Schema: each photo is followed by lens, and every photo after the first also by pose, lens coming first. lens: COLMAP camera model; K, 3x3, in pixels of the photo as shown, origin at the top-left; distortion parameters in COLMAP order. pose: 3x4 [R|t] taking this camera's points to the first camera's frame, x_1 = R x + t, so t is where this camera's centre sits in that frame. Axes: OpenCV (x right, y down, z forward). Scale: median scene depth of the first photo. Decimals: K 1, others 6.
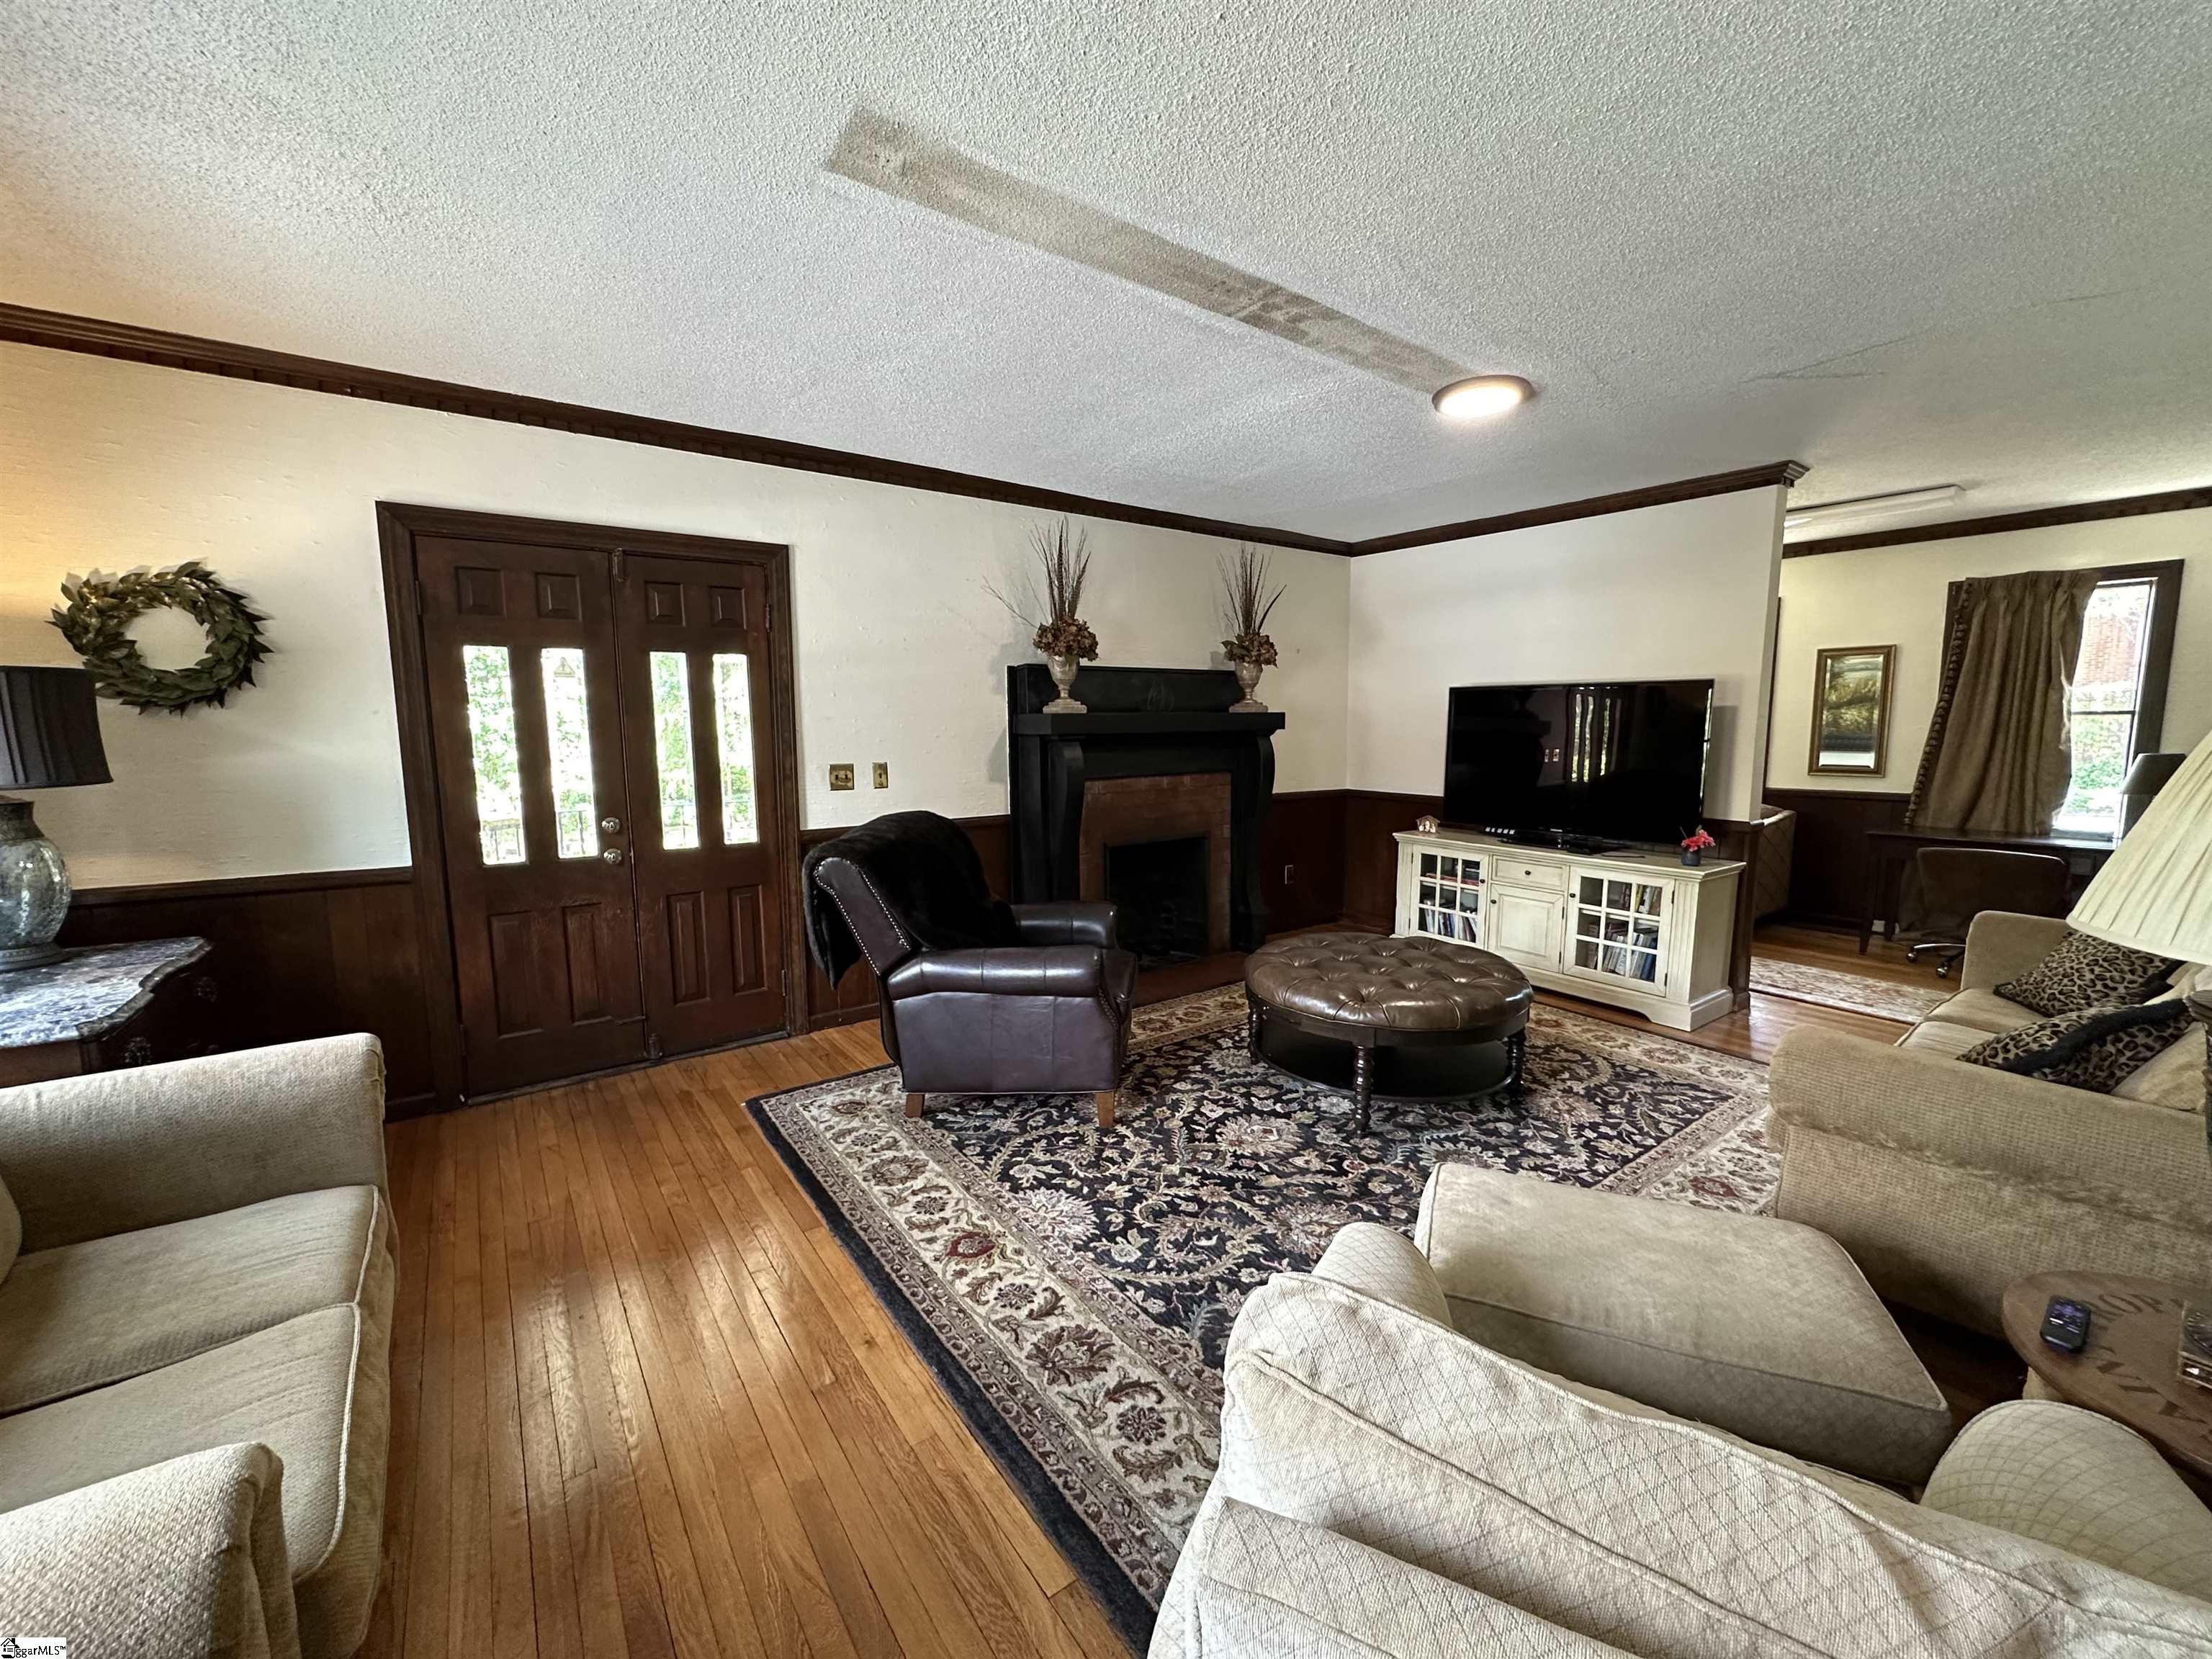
lens RADIAL K [[881.5, 0, 1106.0], [0, 881.5, 829.5], [0, 0, 1]] dist [-0.001515, 0.000040]
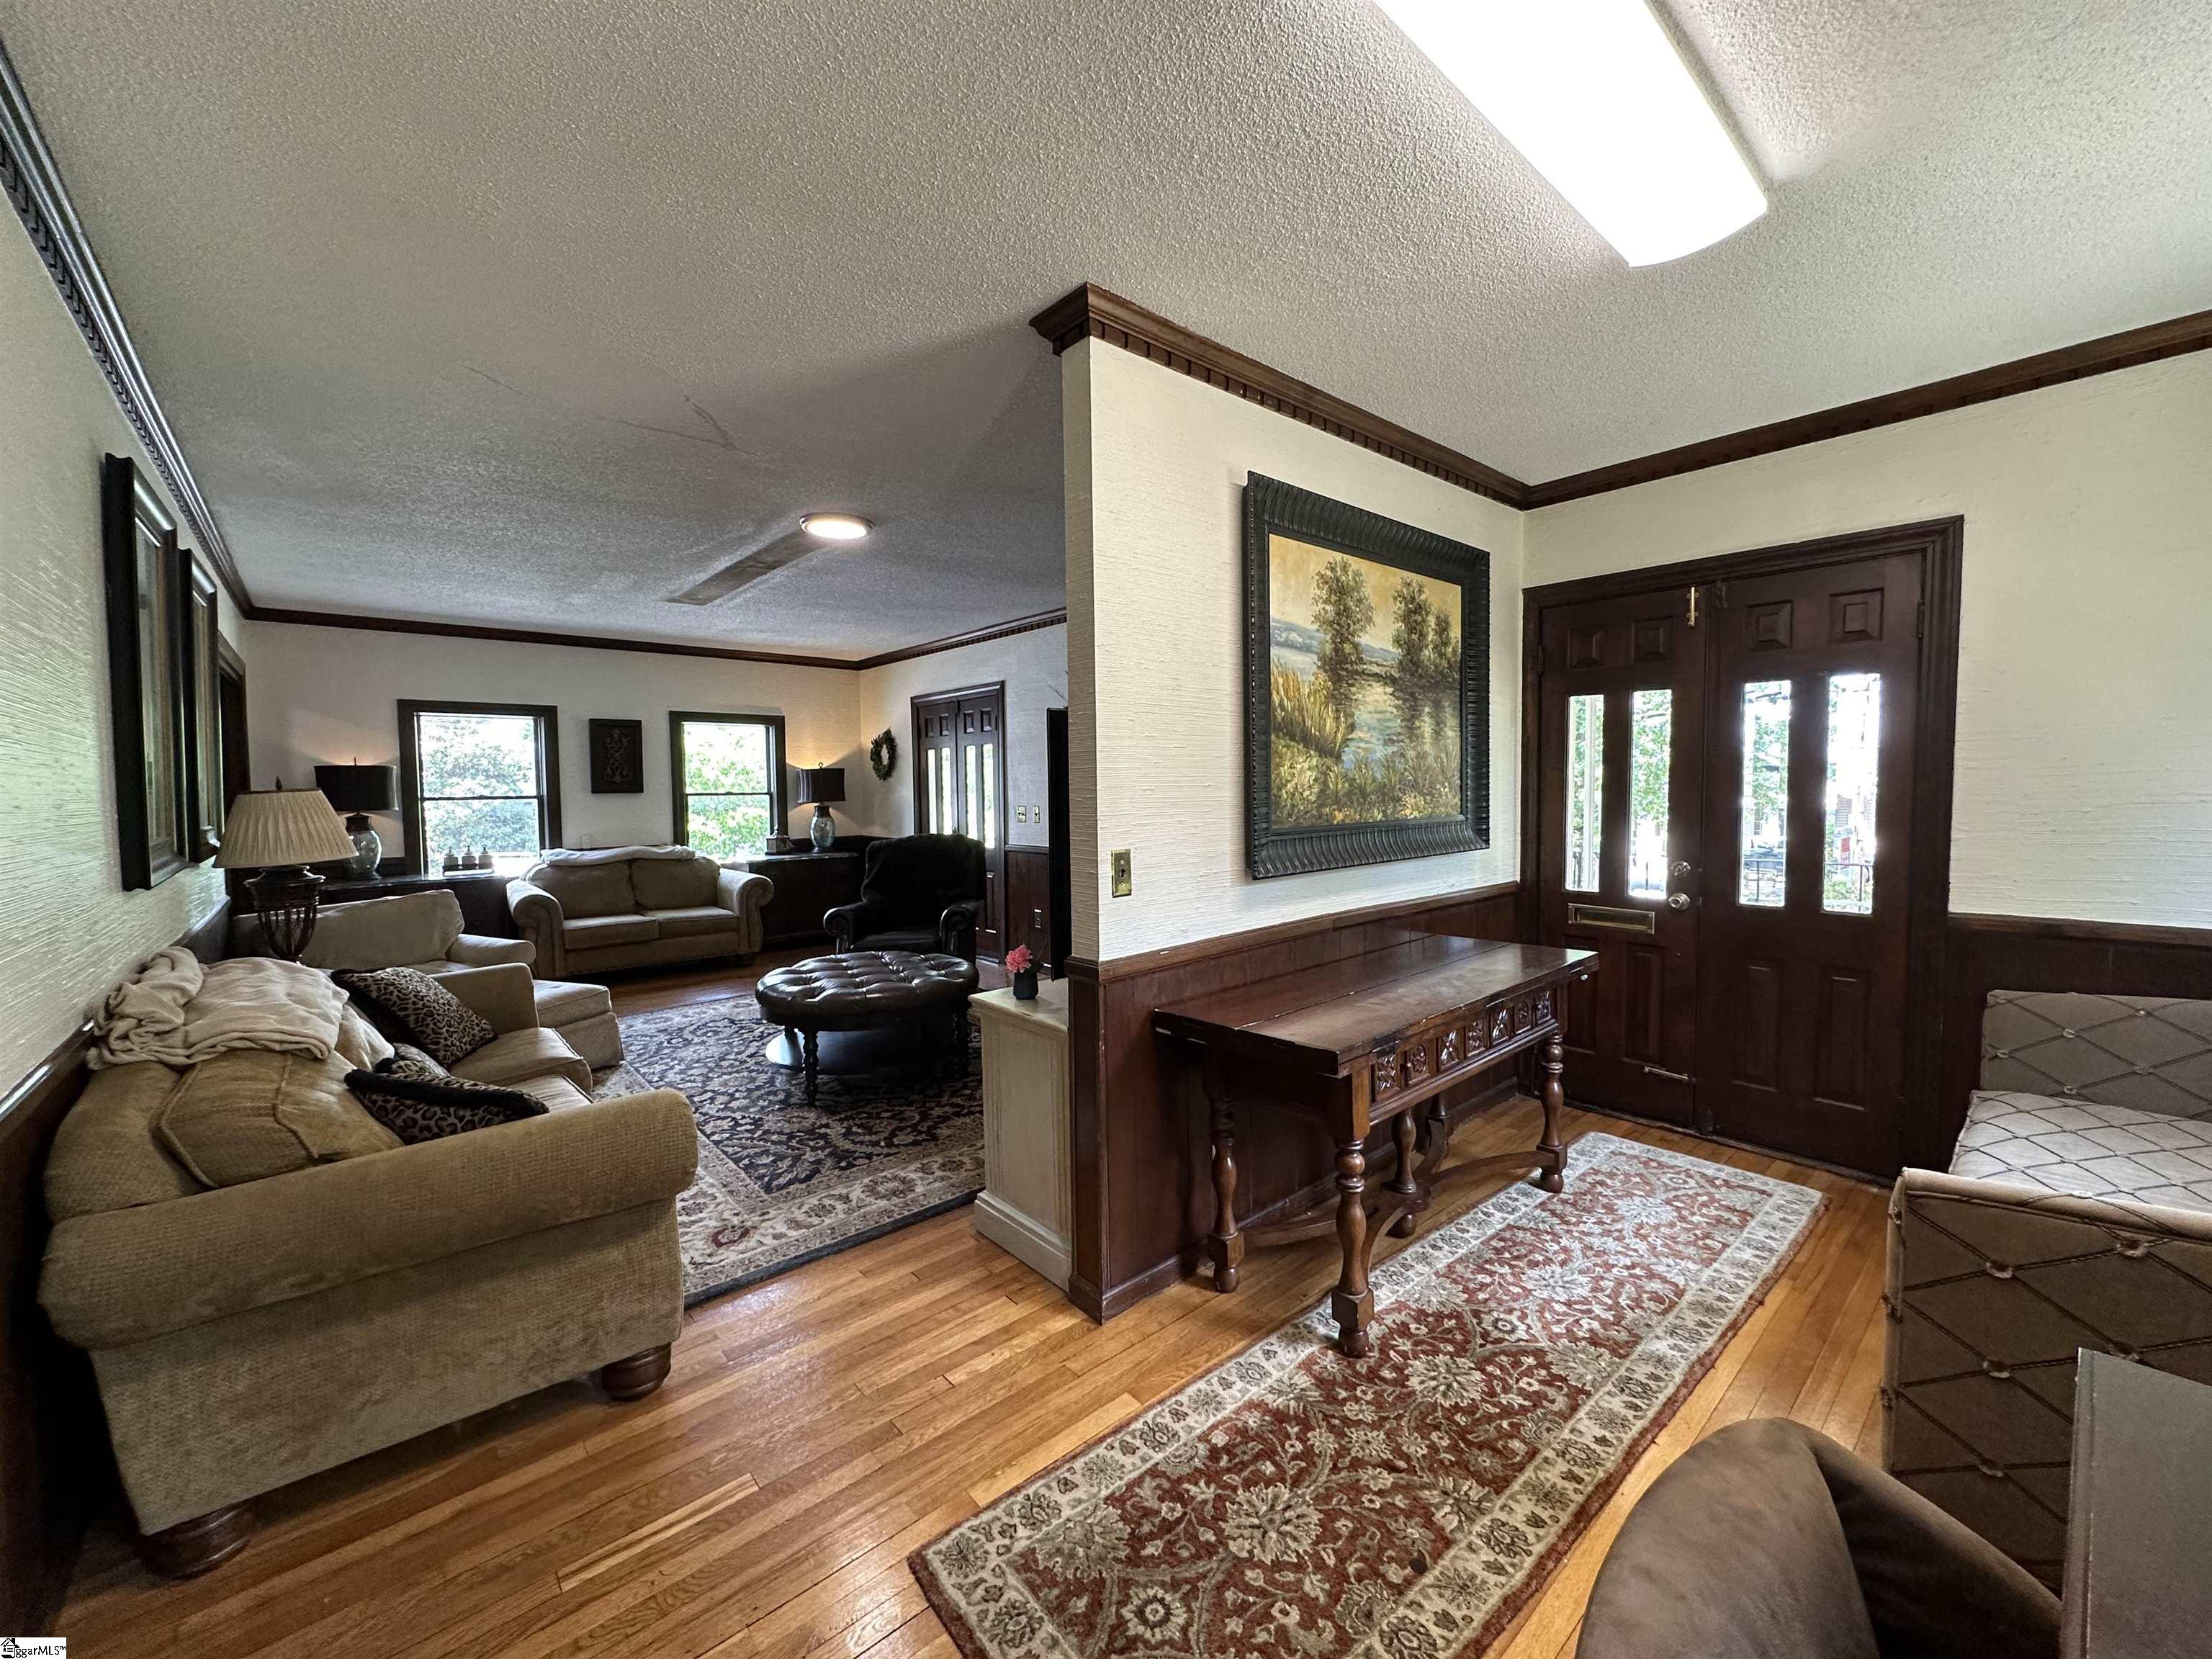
lens RADIAL K [[884.5, 0, 1105.5], [0, 884.5, 825.2], [0, 0, 1]] dist [-0.001805, 0.000019]
pose [[0.089845, 0.049895, -0.994705, 1.840564], [-0.108922, 0.993246, 0.039984, -0.166397], [0.989982, 0.104753, 0.094673, 1.376163]]
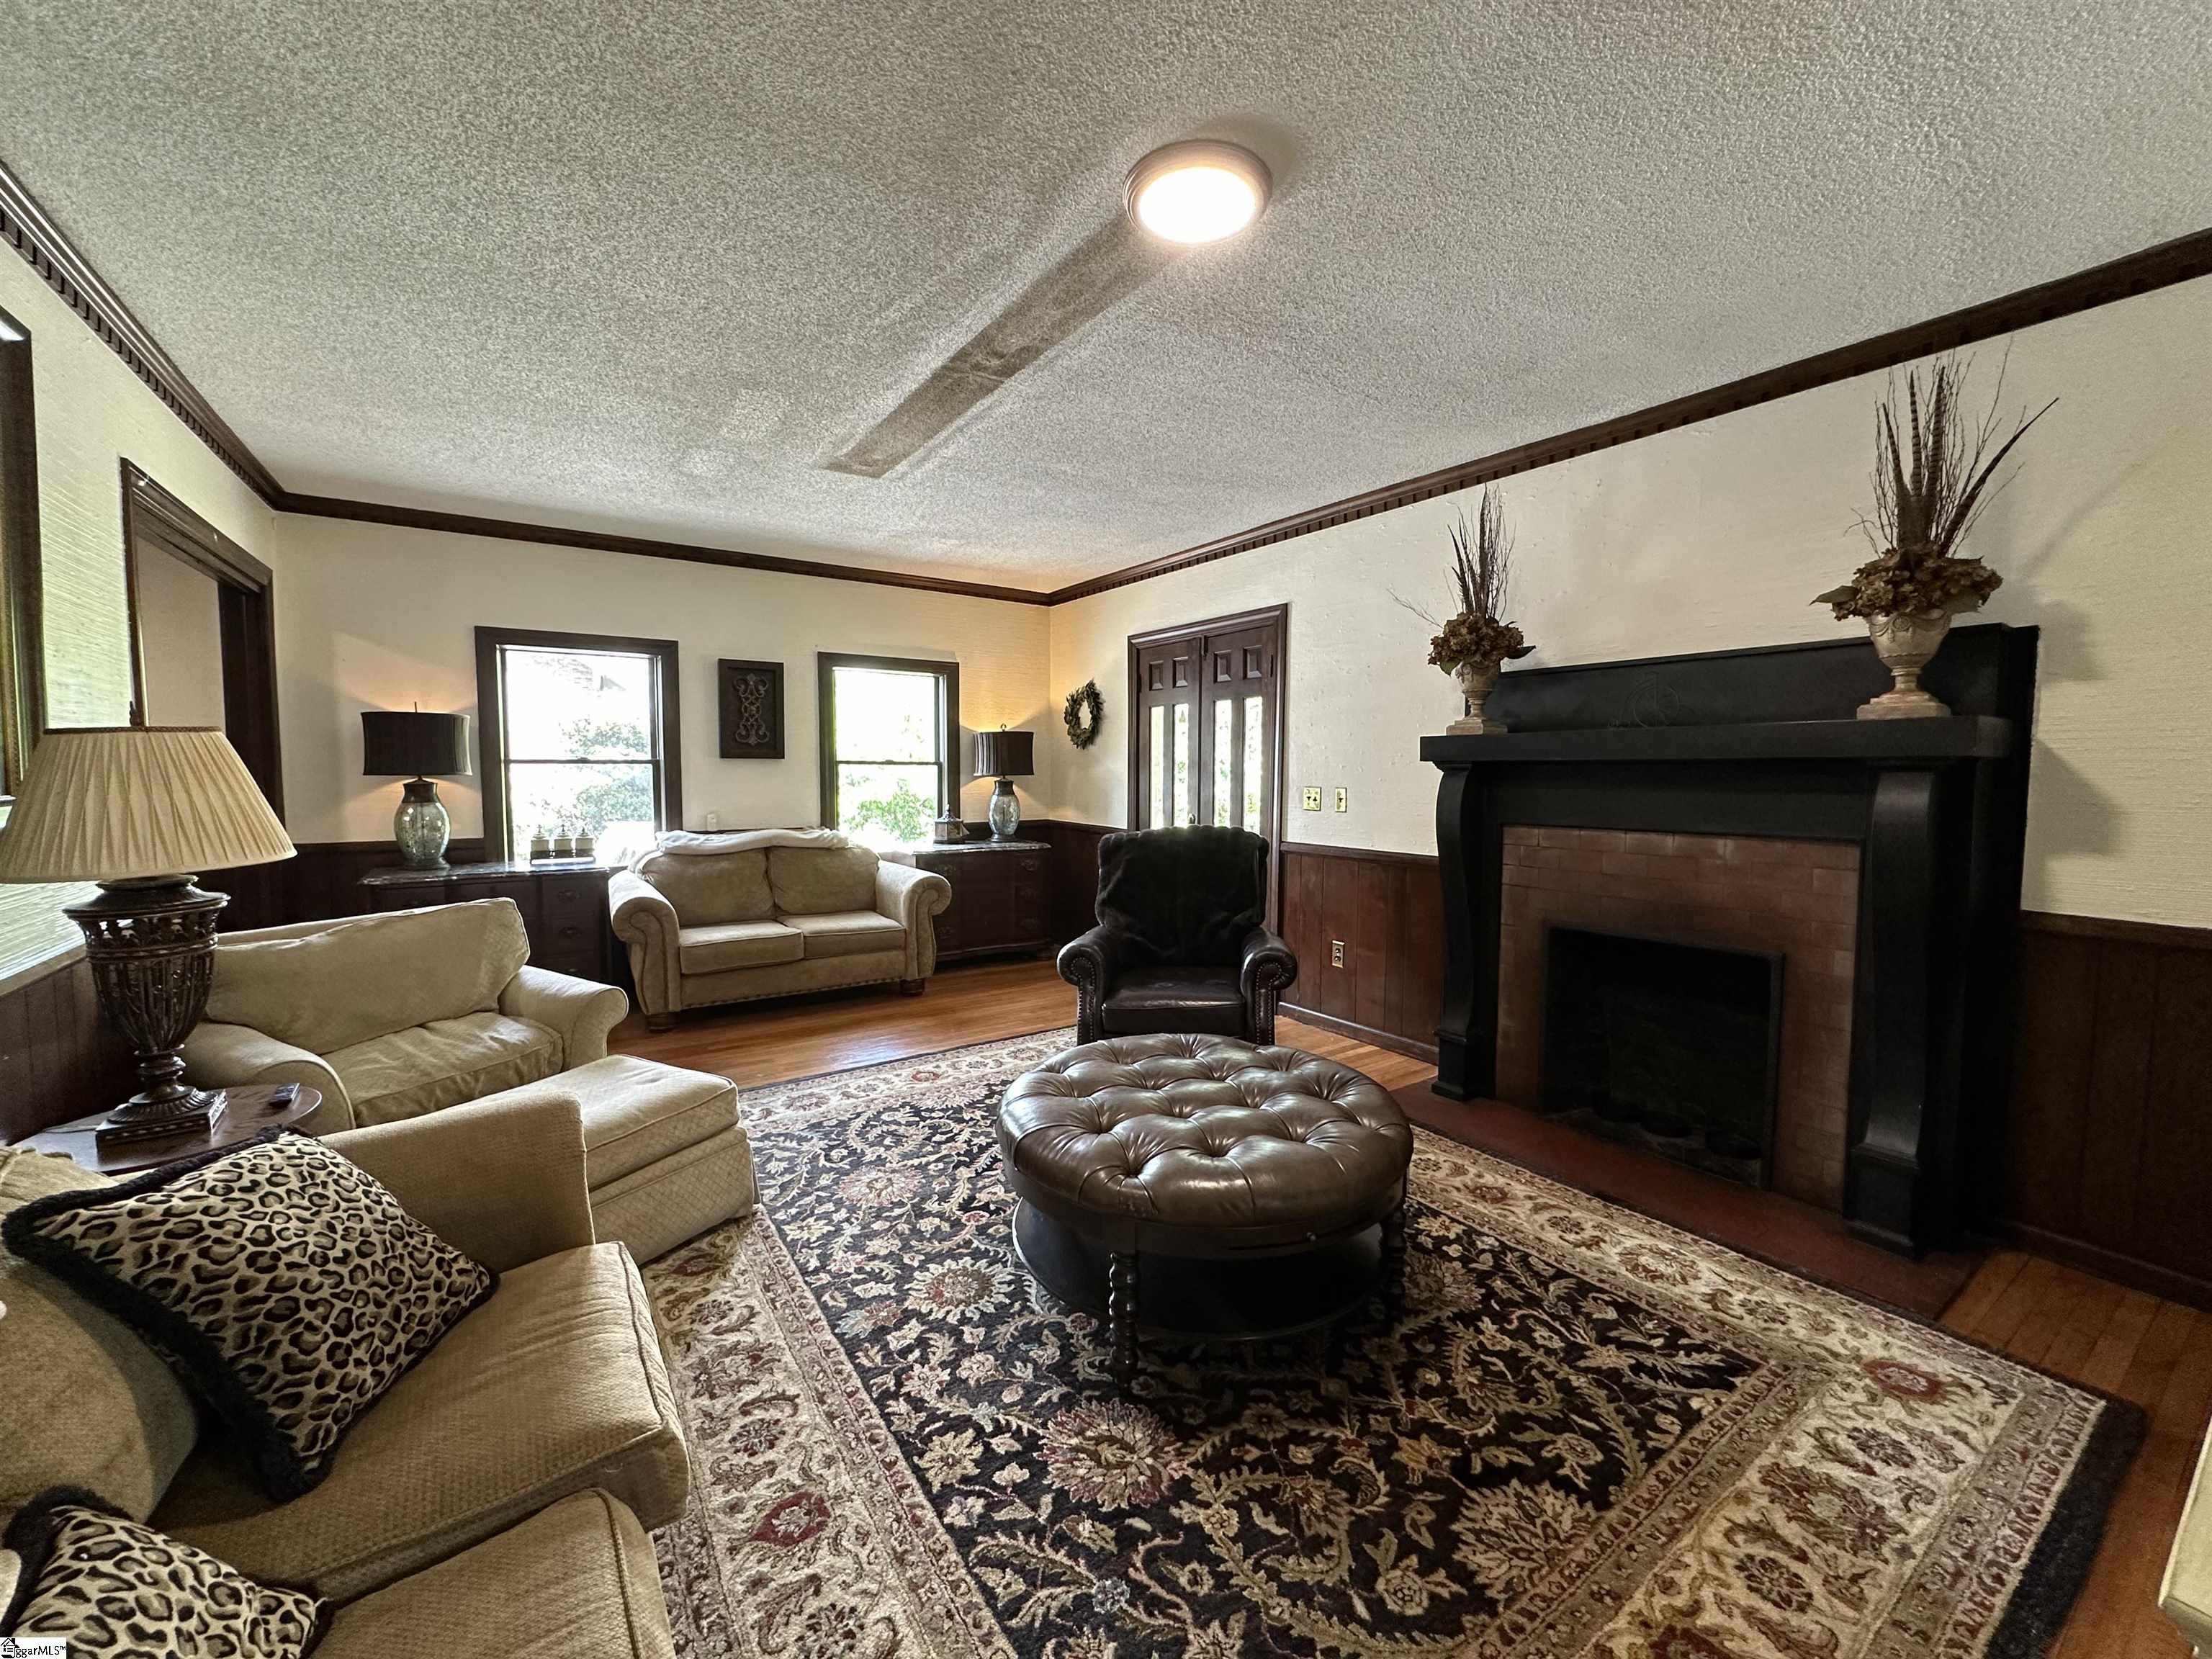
lens RADIAL K [[884.5, 0, 1105.5], [0, 884.5, 825.2], [0, 0, 1]] dist [-0.001805, 0.000019]
pose [[-0.032423, 0.073410, -0.996775, 1.125014], [-0.125652, 0.989087, 0.076931, -0.108004], [0.991544, 0.127741, -0.022845, 1.060239]]
